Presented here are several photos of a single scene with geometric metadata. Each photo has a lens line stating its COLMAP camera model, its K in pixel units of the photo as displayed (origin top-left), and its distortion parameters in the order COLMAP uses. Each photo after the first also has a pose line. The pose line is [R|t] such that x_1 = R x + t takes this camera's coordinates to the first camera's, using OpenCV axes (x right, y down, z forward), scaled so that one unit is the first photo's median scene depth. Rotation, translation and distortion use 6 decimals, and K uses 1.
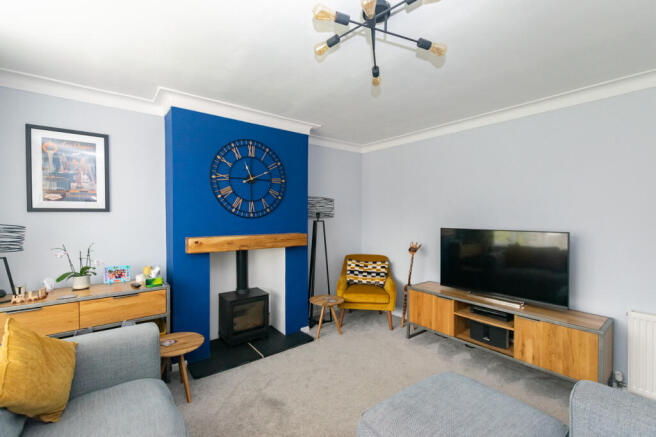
lens RADIAL K [[291.0, 0, 330.0], [0, 291.0, 215.0], [0, 0, 1]] dist [-0.001163, -0.000346]
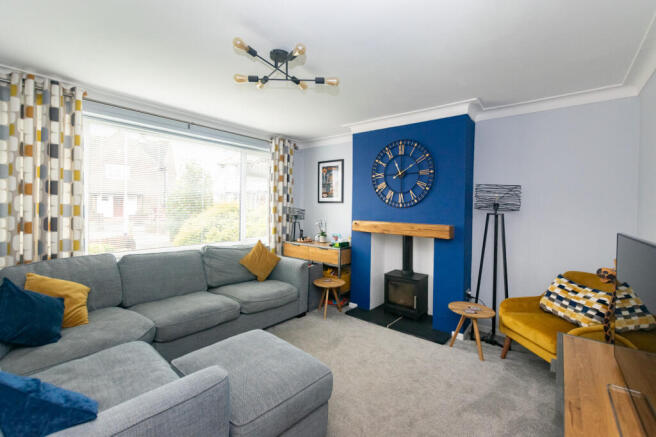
lens RADIAL K [[291.0, 0, 330.0], [0, 291.0, 215.0], [0, 0, 1]] dist [-0.001163, -0.000346]
pose [[0.204194, 0.019808, -0.978730, 0.799025], [-0.034712, 0.999313, 0.012982, 0.033393], [0.978315, 0.031323, 0.204741, 0.493053]]
